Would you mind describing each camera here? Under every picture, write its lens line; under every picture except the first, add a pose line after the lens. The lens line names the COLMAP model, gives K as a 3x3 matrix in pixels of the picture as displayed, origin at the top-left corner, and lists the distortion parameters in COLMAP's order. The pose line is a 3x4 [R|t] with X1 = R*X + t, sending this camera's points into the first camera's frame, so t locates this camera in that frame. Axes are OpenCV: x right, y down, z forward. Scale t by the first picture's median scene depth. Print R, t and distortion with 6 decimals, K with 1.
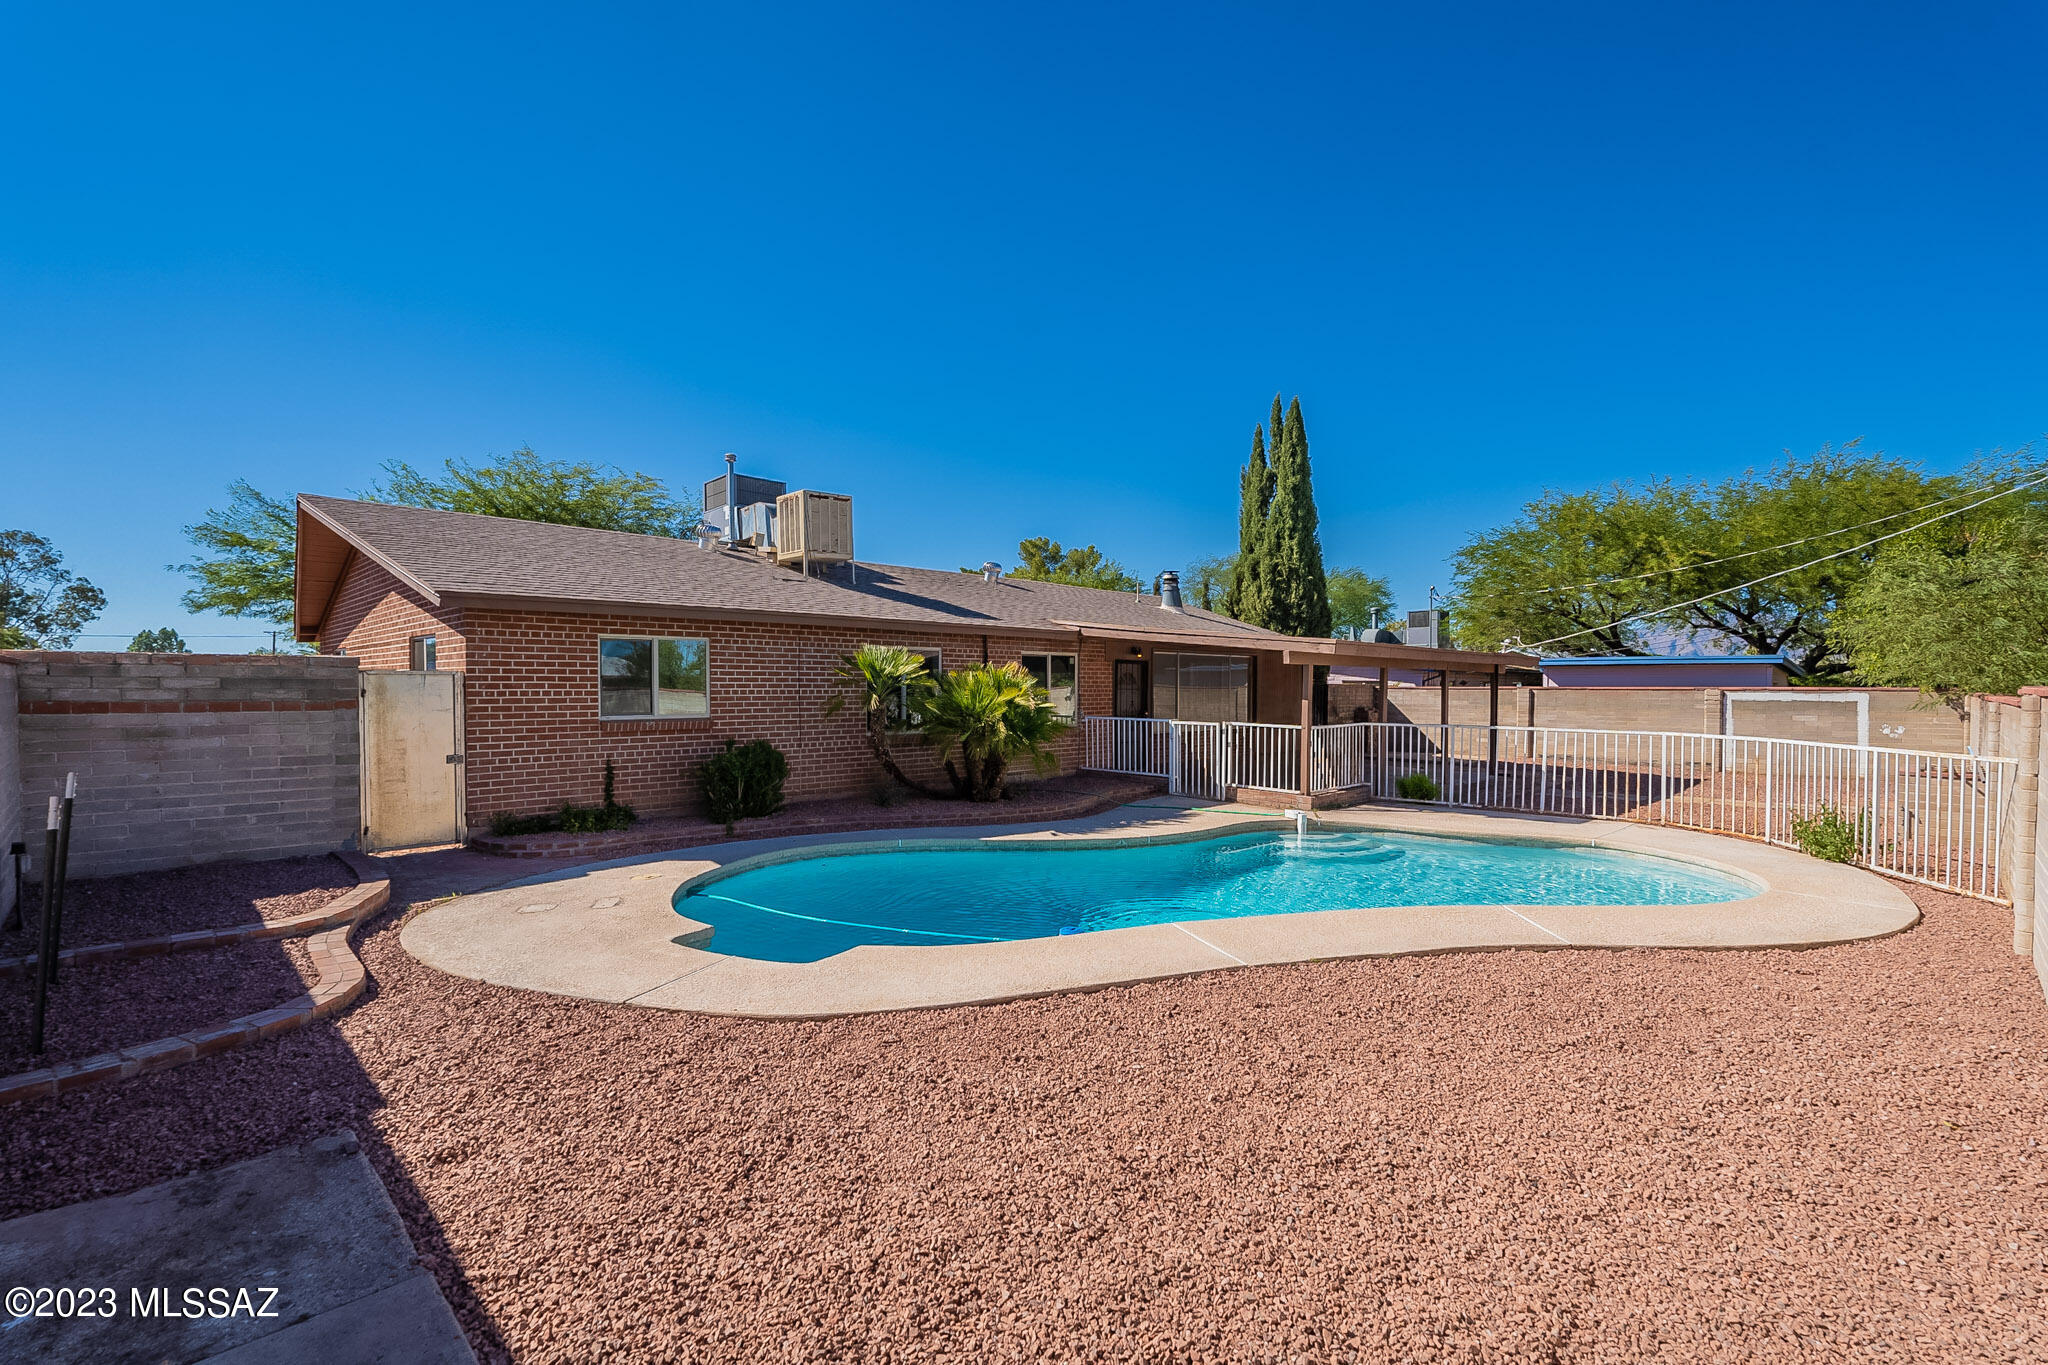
lens RADIAL K [[912.3, 0, 1023.0], [0, 912.3, 700.3], [0, 0, 1]] dist [-0.002252, -0.000405]
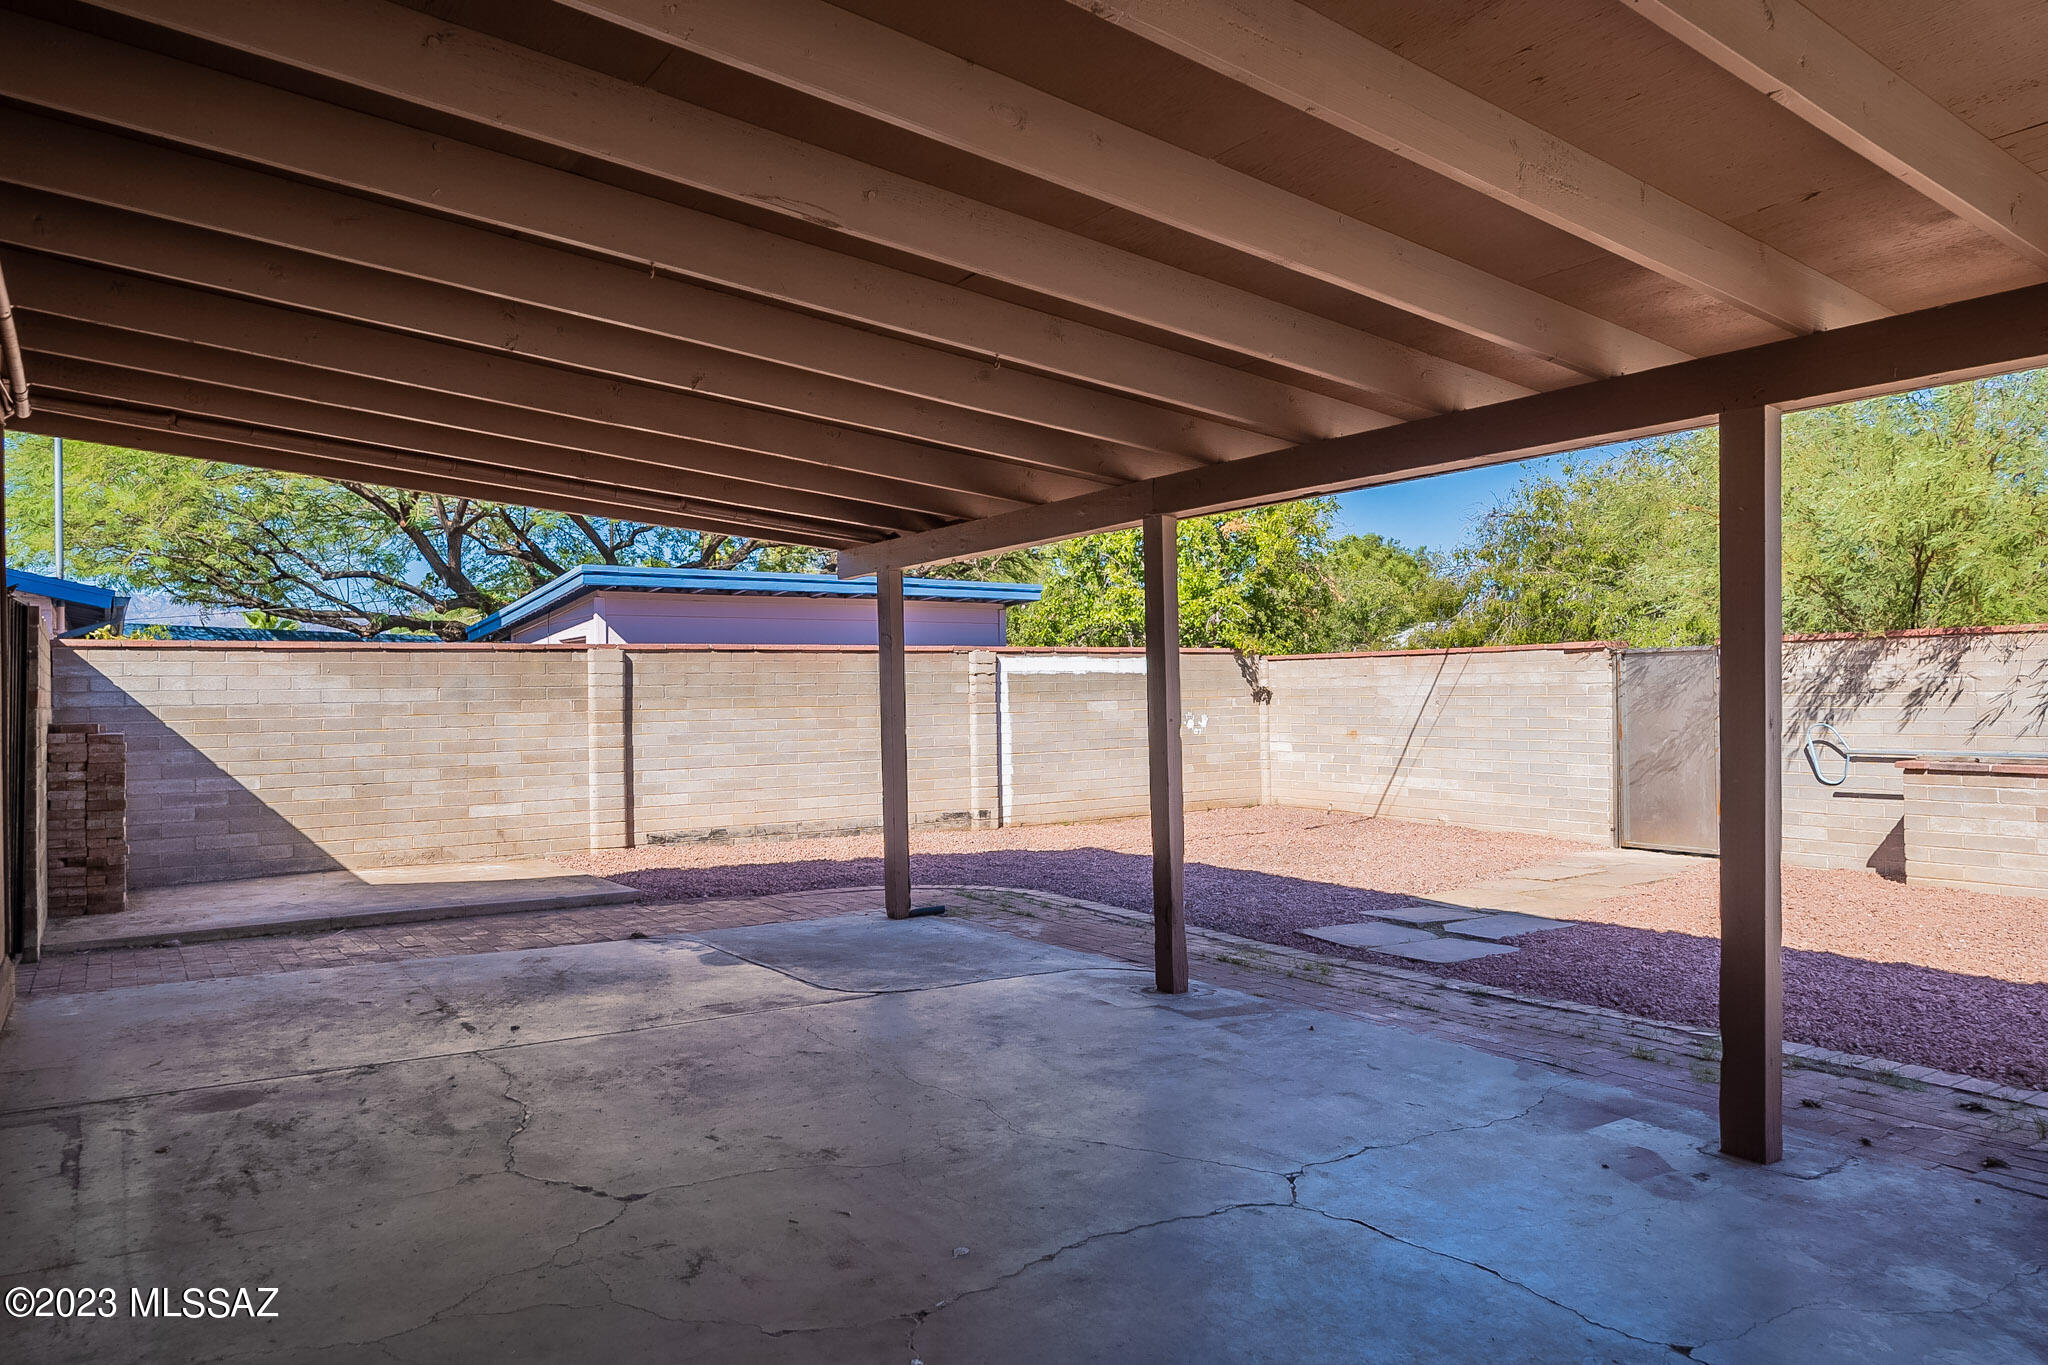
lens RADIAL K [[1340.3, 0, 1021.7], [0, 1340.3, 690.1], [0, 0, 1]] dist [-0.001525, 0.001175]
pose [[0.187094, -0.003980, 0.982334, 0.145939], [0.032700, 0.999463, -0.002178, 0.015989], [-0.981798, 0.032529, 0.187124, 1.363459]]
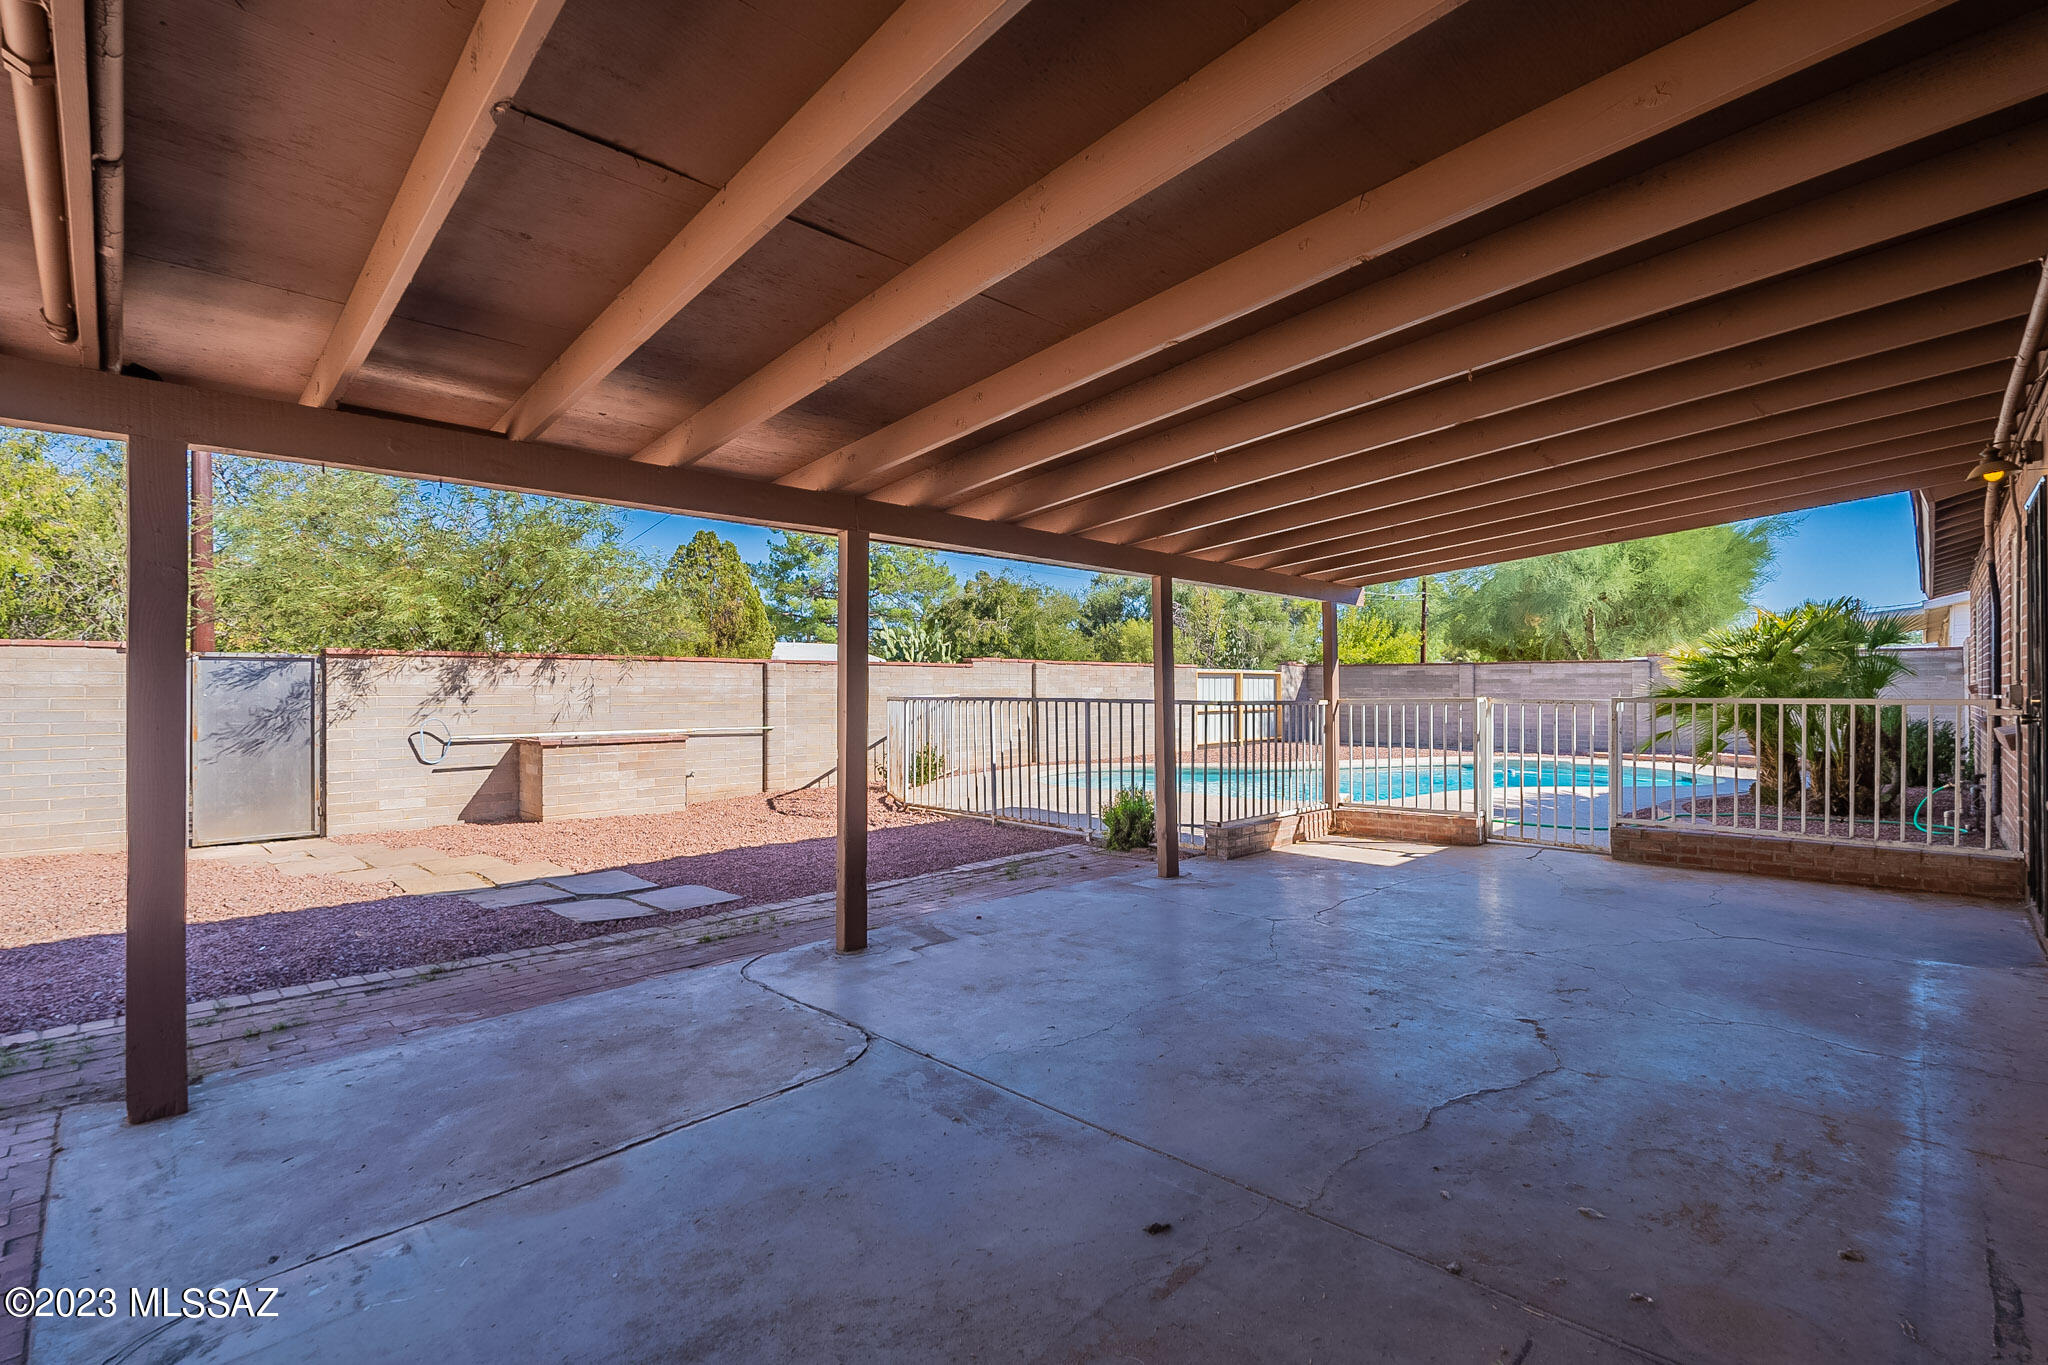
lens RADIAL K [[906.9, 0, 1029.2], [0, 906.9, 693.6], [0, 0, 1]] dist [-0.001642, -0.000129]
pose [[-0.999986, -0.003758, -0.003629, 0.573816], [-0.003843, 0.999712, 0.023694, 0.011074], [0.003539, 0.023707, -0.999713, 1.789571]]
